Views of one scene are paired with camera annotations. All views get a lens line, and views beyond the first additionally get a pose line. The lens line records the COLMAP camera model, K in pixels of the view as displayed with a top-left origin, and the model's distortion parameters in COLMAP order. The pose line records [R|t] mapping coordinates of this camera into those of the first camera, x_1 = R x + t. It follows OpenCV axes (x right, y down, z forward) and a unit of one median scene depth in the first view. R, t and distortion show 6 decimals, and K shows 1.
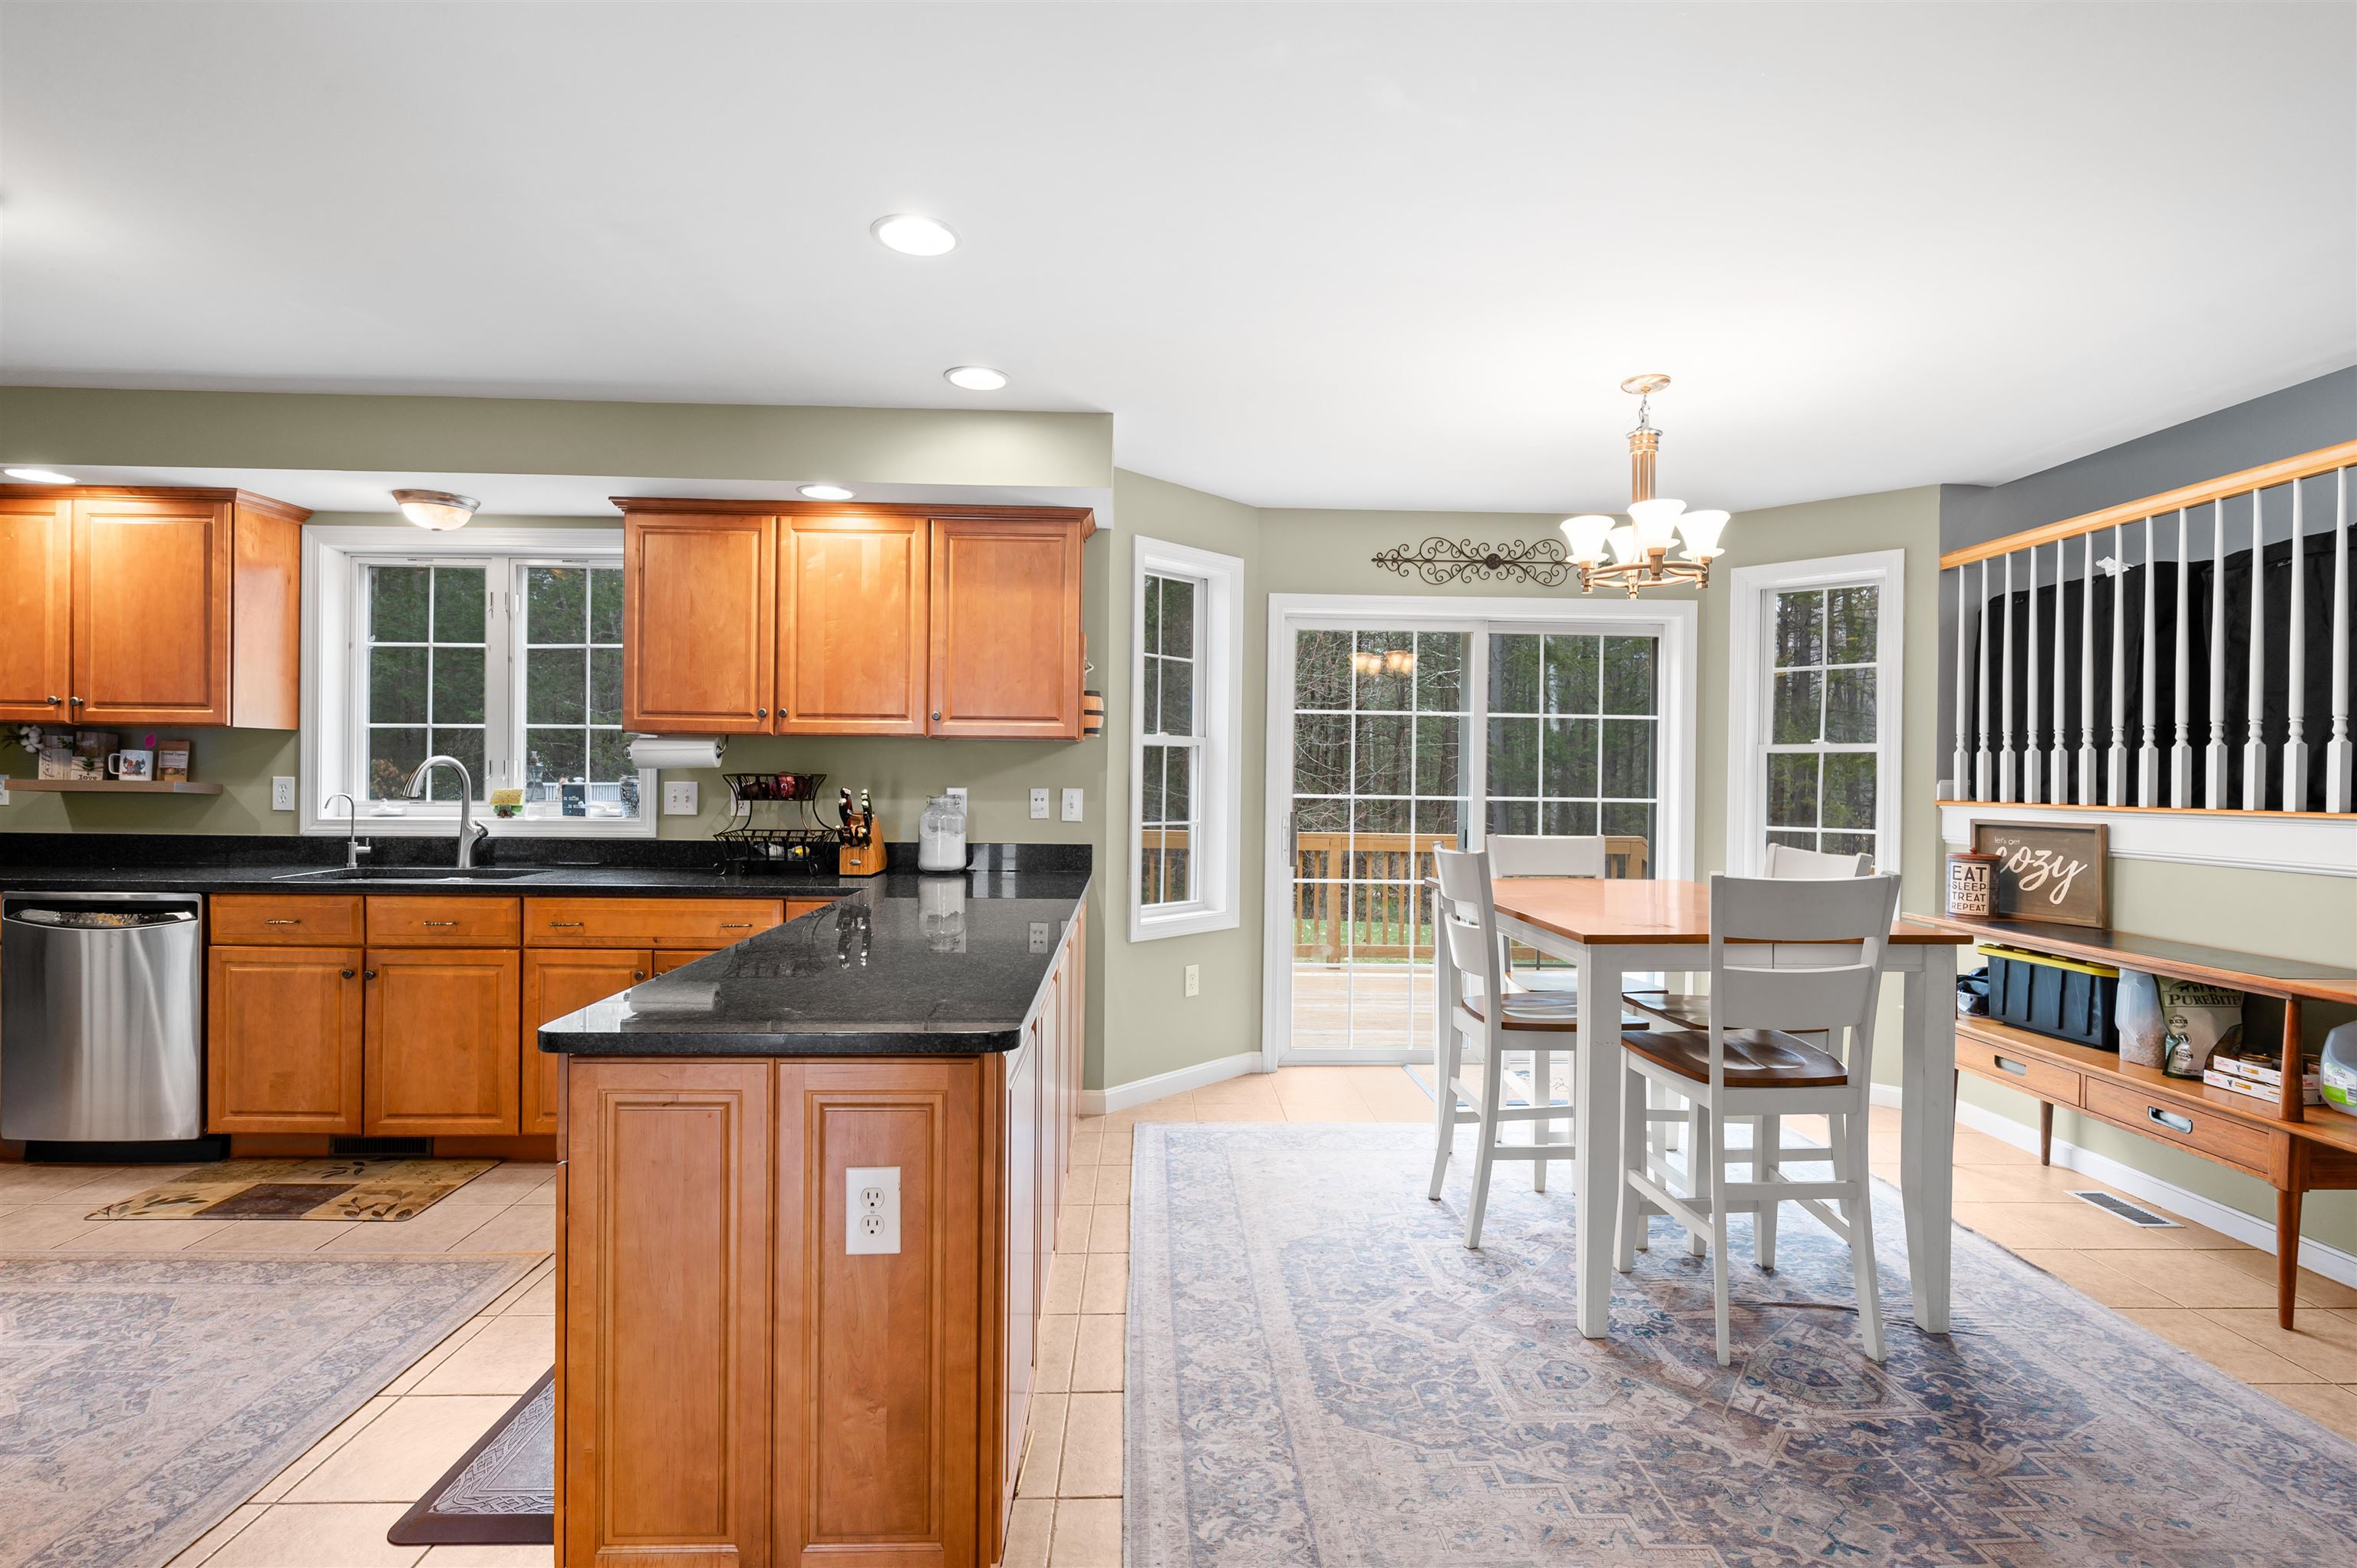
lens RADIAL K [[1181.2, 0, 1197.3], [0, 1181.2, 782.3], [0, 0, 1]] dist [-0.005322, -0.000468]
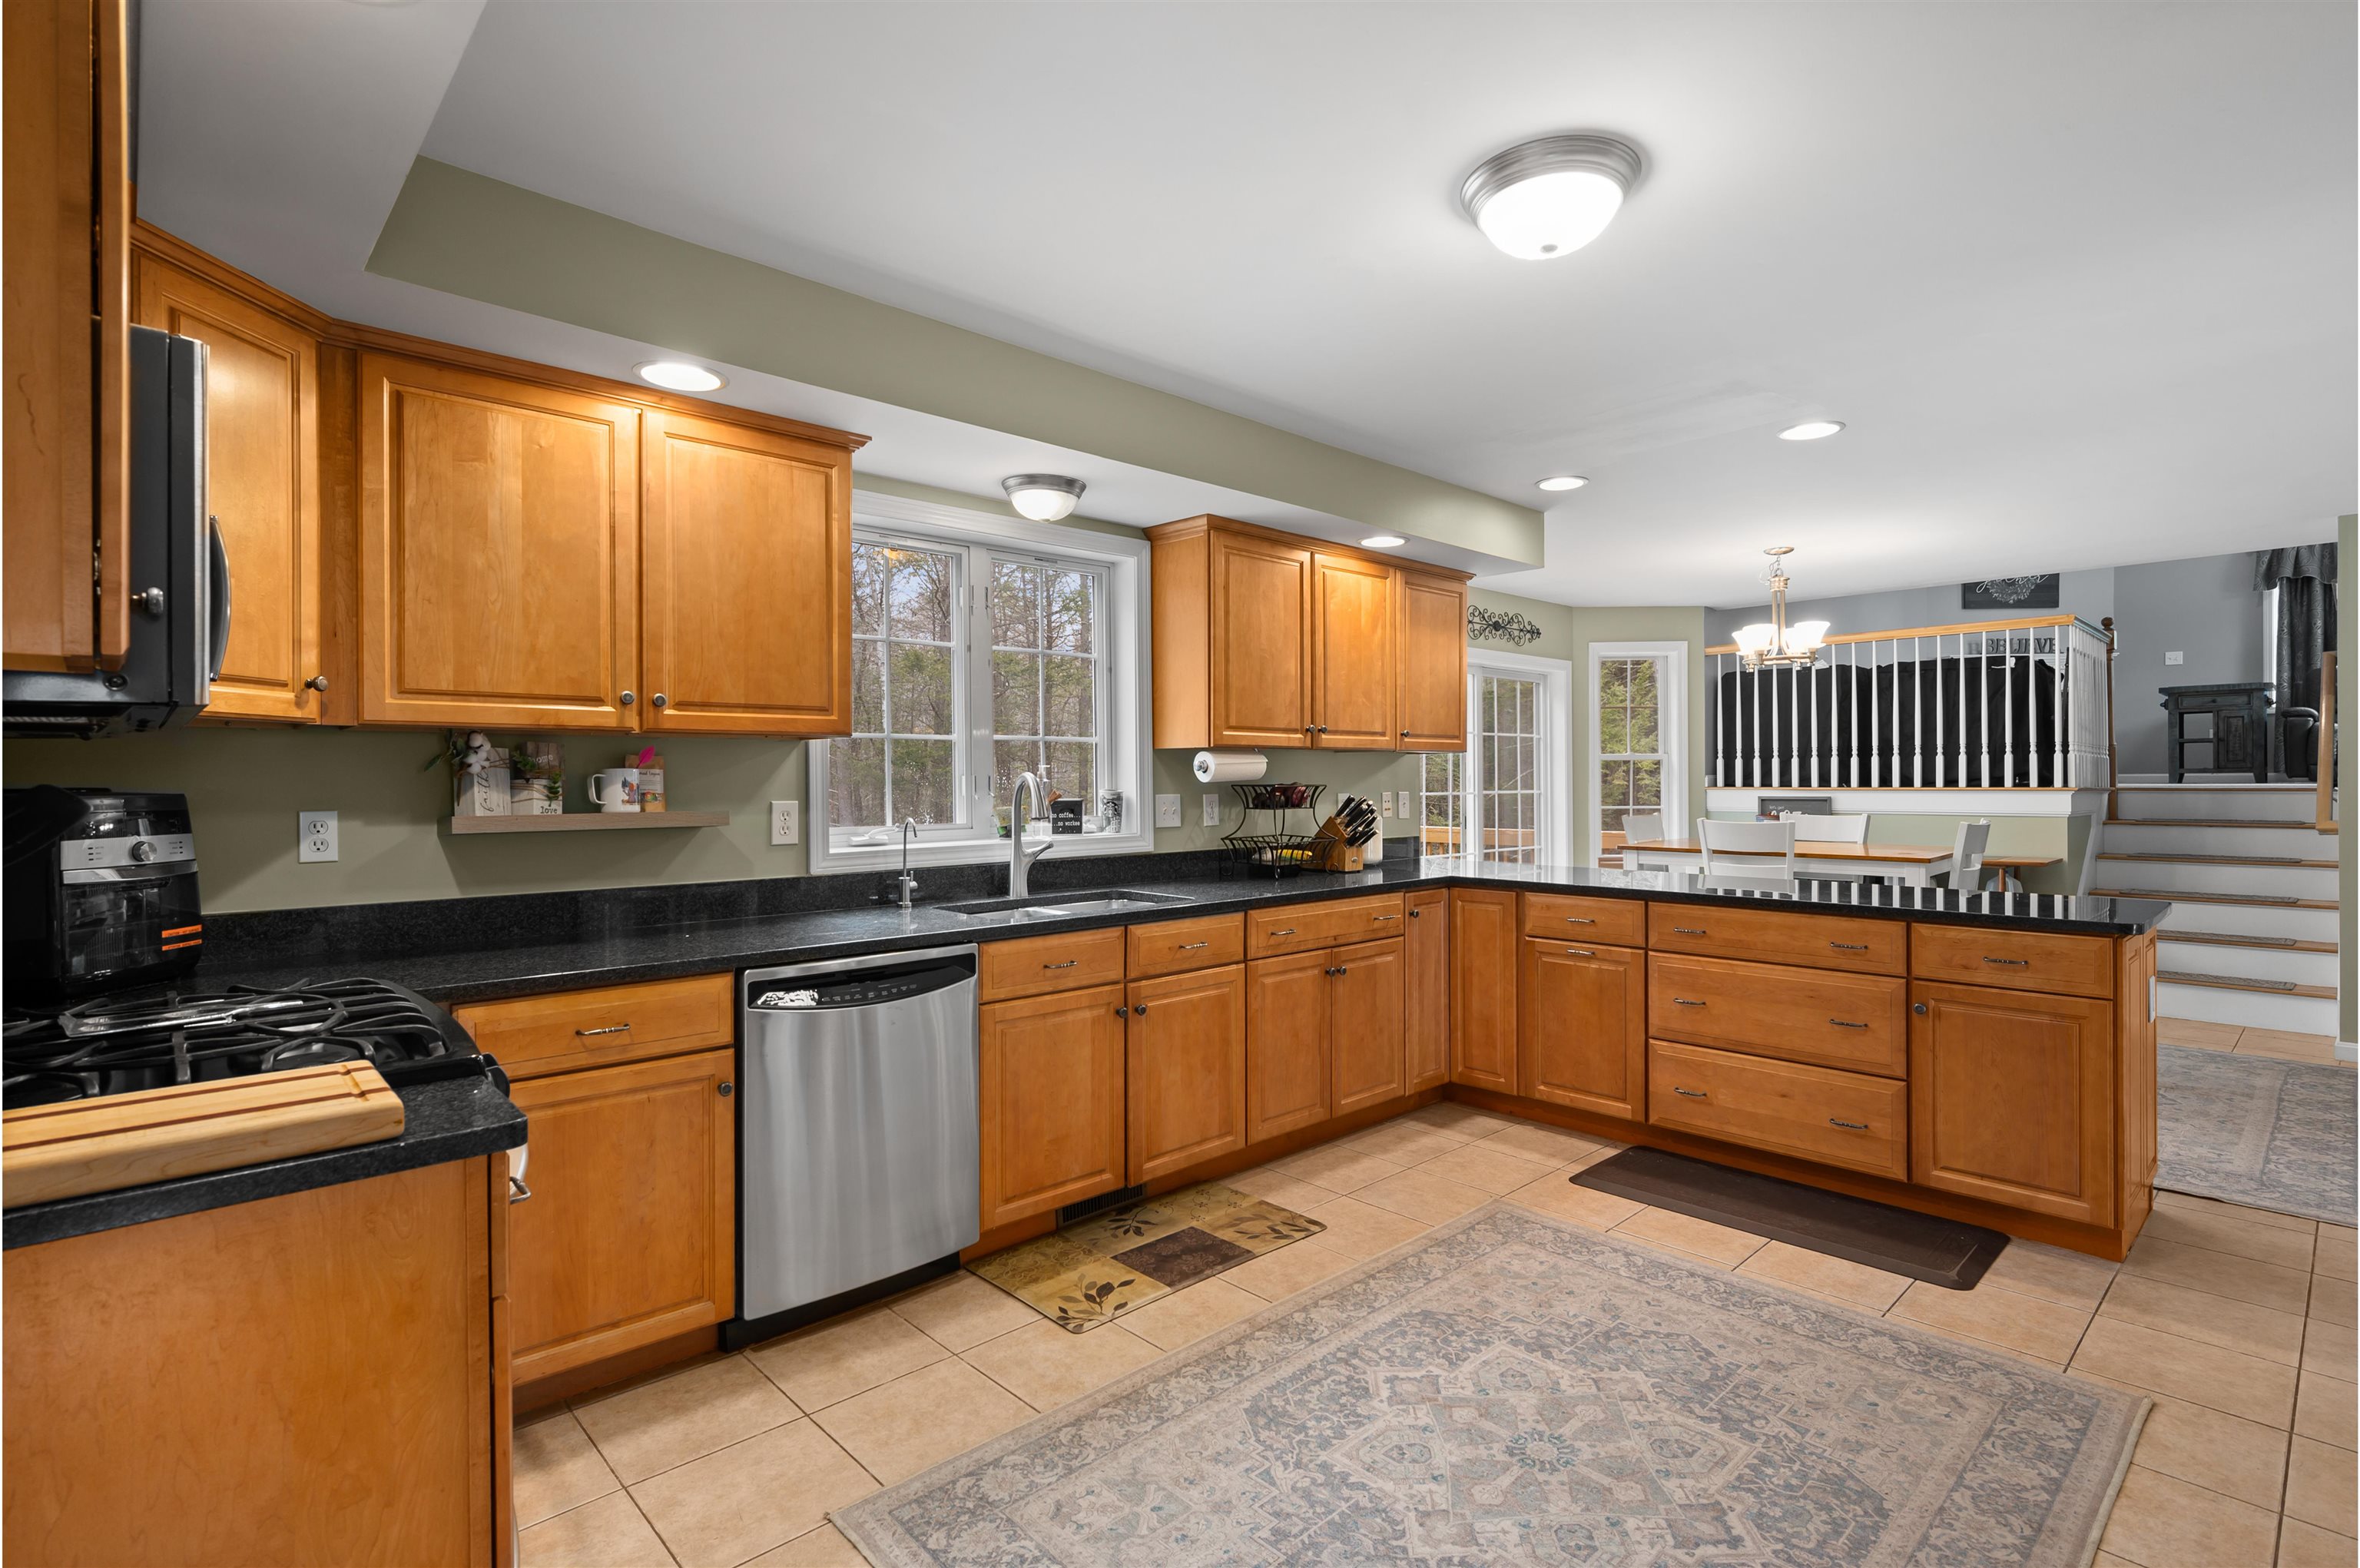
lens RADIAL K [[1166.2, 0, 1184.1], [0, 1166.2, 780.0], [0, 0, 1]] dist [0.000386, 0.000183]
pose [[0.733963, -0.016921, 0.678979, -1.195222], [0.017904, 0.999824, 0.005563, -0.019555], [-0.678954, 0.008073, 0.734137, 0.279648]]
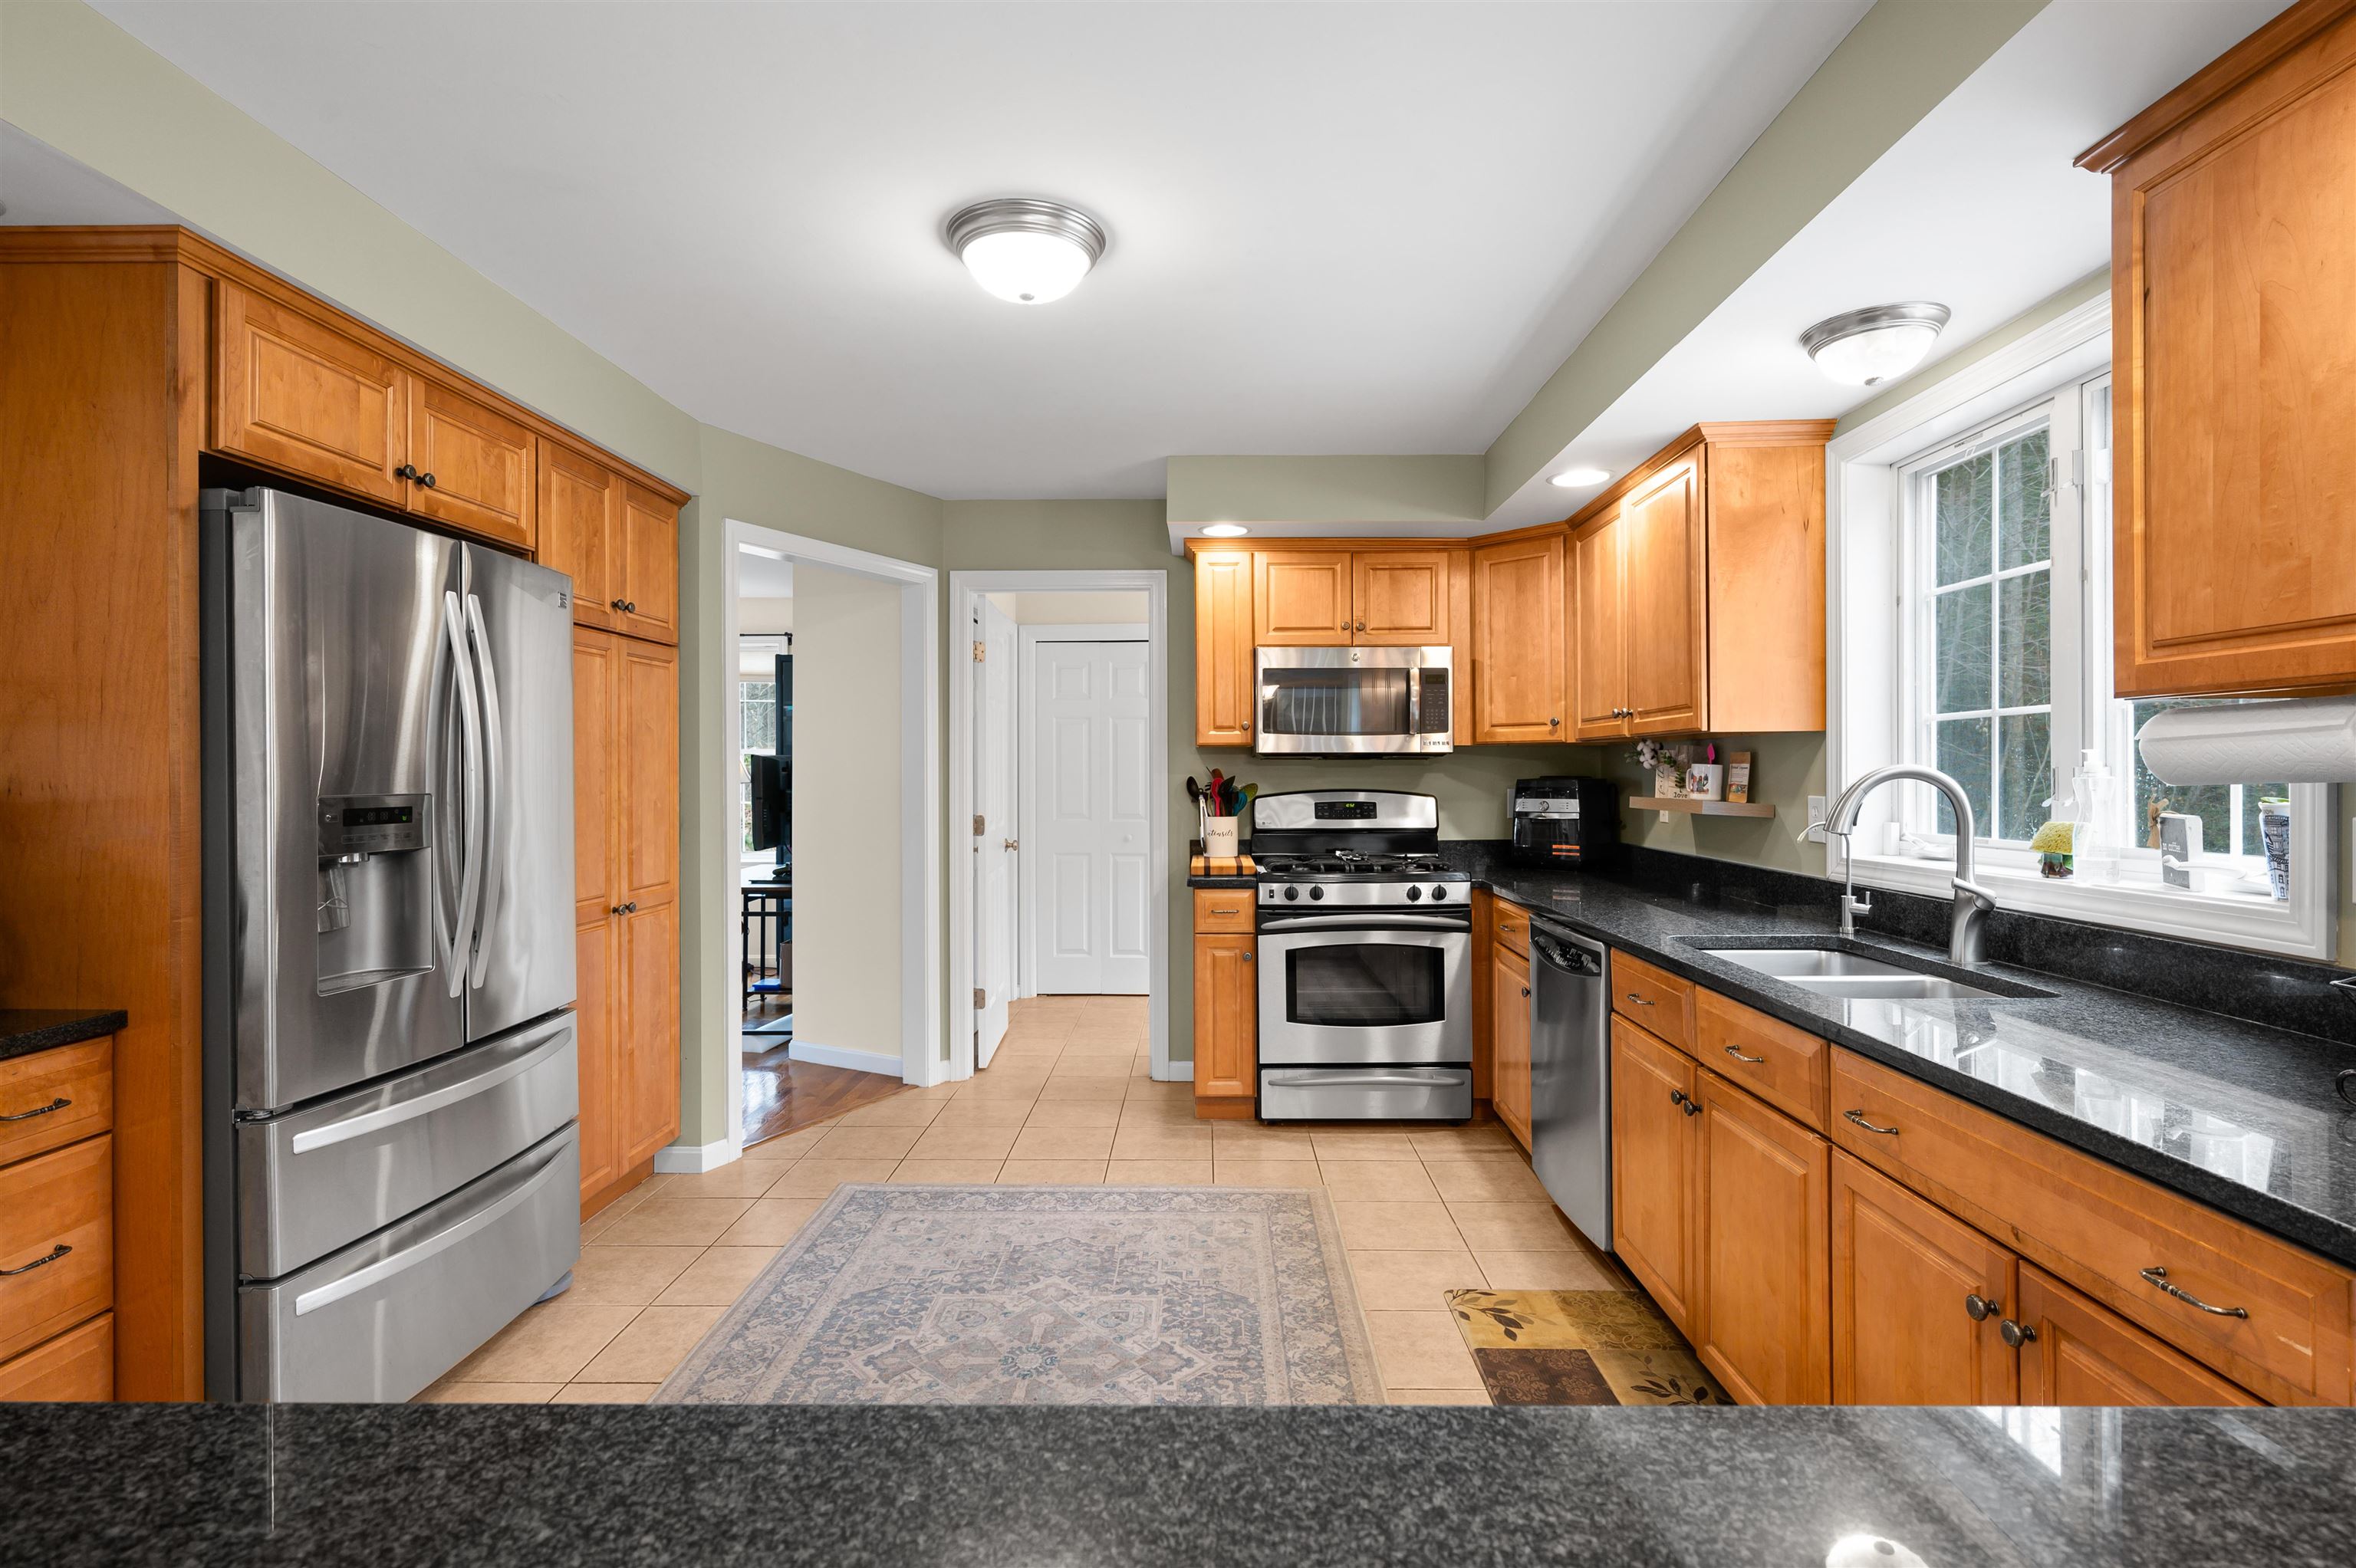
lens RADIAL K [[1101.4, 0, 1154.9], [0, 1101.4, 774.5], [0, 0, 1]] dist [-0.001757, -0.000134]
pose [[-0.061108, -0.011388, -0.998066, -0.077474], [-0.003234, 0.999932, -0.011212, -0.009958], [0.998126, 0.002542, -0.061140, 0.685593]]
